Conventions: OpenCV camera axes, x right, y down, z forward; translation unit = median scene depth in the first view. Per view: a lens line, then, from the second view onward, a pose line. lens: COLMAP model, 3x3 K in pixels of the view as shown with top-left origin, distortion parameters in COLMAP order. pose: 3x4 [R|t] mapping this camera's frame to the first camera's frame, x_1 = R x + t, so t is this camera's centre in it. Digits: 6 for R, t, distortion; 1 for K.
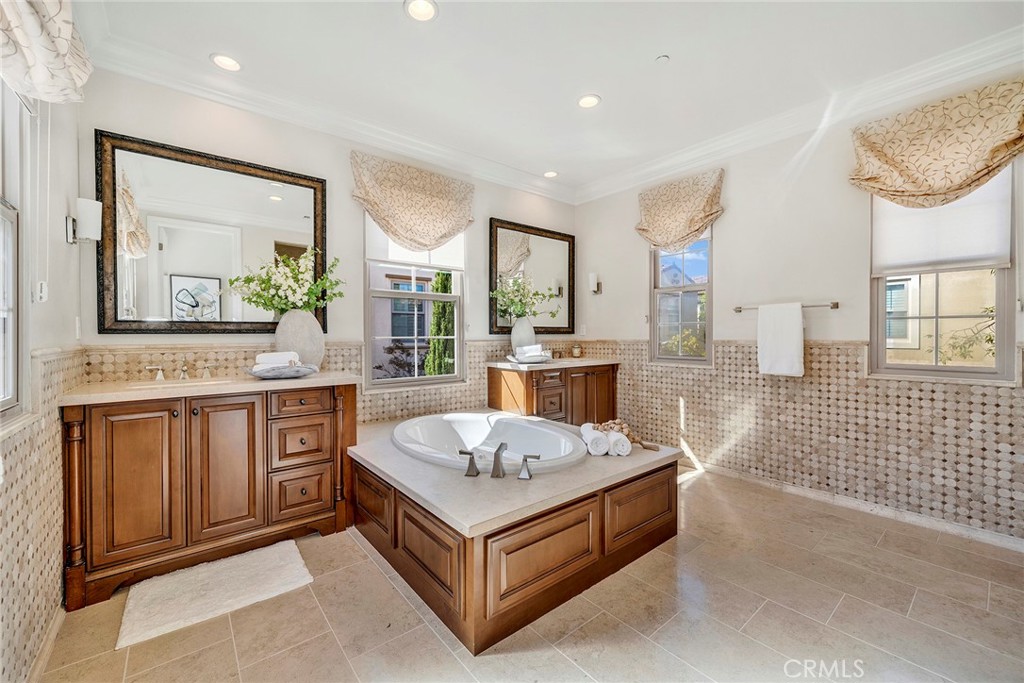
lens RADIAL K [[396.4, 0, 512.3], [0, 396.4, 347.0], [0, 0, 1]] dist [0.000199, 0.000186]
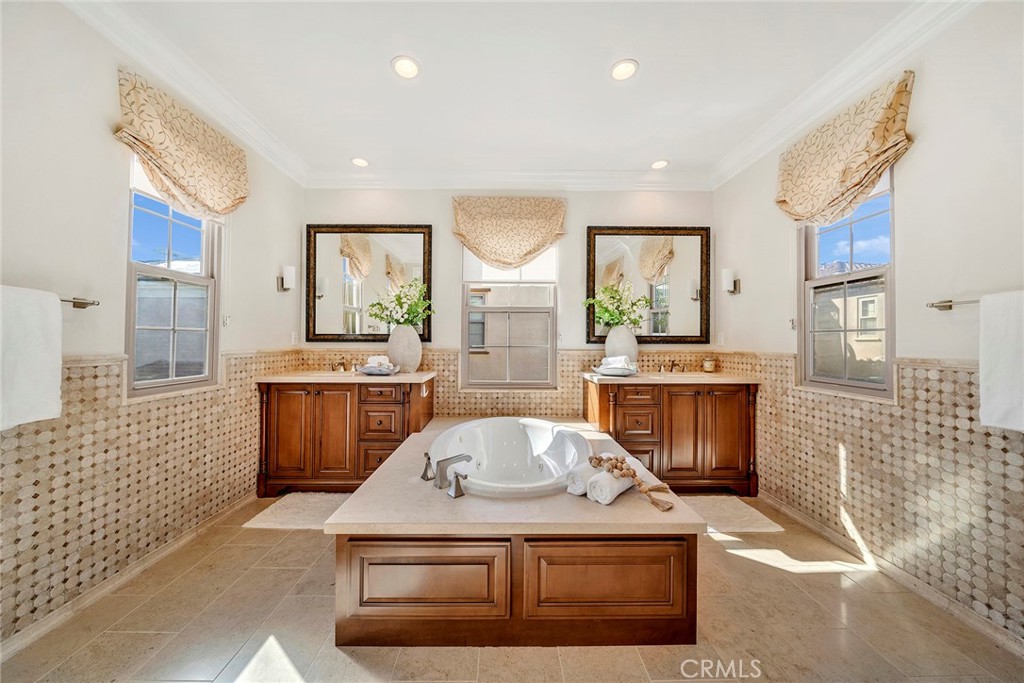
lens RADIAL K [[342.8, 0, 499.1], [0, 342.8, 343.9], [0, 0, 1]] dist [-0.005409, 0.000272]
pose [[0.788813, 0.010508, -0.614544, 0.362088], [-0.025174, 0.999567, -0.015221, -0.015848], [0.614118, 0.027477, 0.788736, 0.230935]]
